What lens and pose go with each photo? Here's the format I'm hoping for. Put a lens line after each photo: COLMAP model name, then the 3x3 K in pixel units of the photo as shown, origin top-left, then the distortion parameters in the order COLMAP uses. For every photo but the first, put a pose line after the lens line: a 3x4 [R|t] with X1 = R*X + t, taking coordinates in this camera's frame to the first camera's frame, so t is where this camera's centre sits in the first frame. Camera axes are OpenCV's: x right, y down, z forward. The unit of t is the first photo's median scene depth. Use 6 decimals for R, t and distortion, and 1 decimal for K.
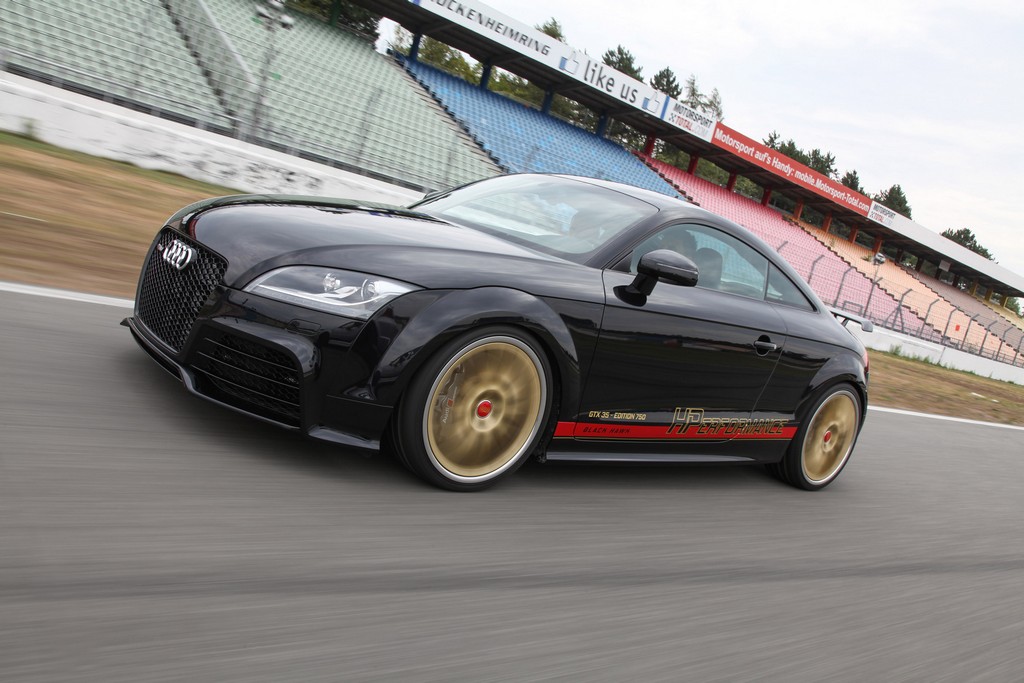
lens RADIAL K [[850.8, 0, 512.0], [0, 850.8, 341.5], [0, 0, 1]] dist [-0.080107, 0.000088]
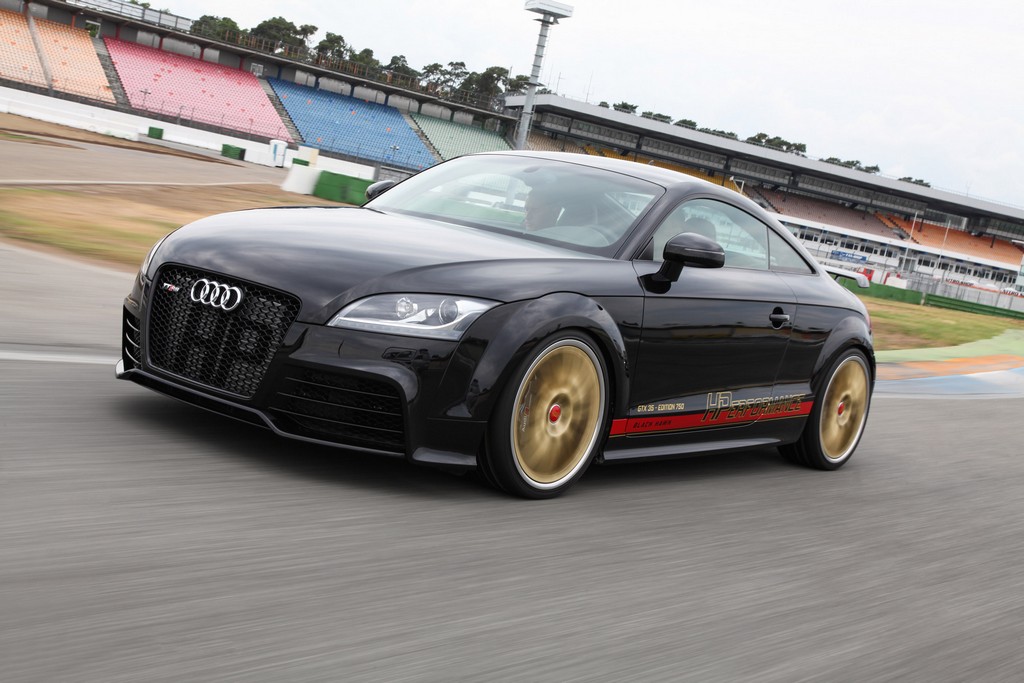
lens RADIAL K [[1347.6, 0, 512.0], [0, 1347.6, 341.5], [0, 0, 1]] dist [0.011838, 0.009386]
pose [[0.972699, -0.117910, 0.199883, -0.345663], [0.116767, 0.993004, 0.017540, -0.035617], [-0.200553, 0.006278, 0.979663, -0.488312]]
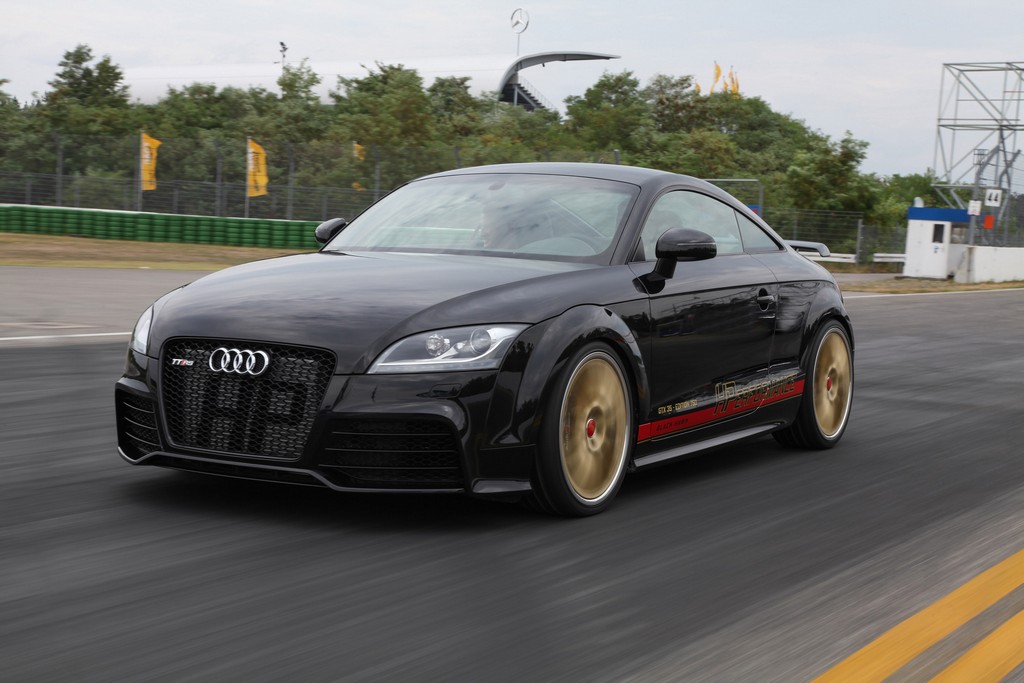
lens RADIAL K [[1618.7, 0, 512.0], [0, 1618.7, 341.5], [0, 0, 1]] dist [-0.006519, -0.006533]
pose [[0.913792, -0.261133, 0.311117, -0.603096], [0.267864, 0.963212, 0.021710, -0.074922], [-0.305341, 0.063499, 0.950124, -0.695564]]
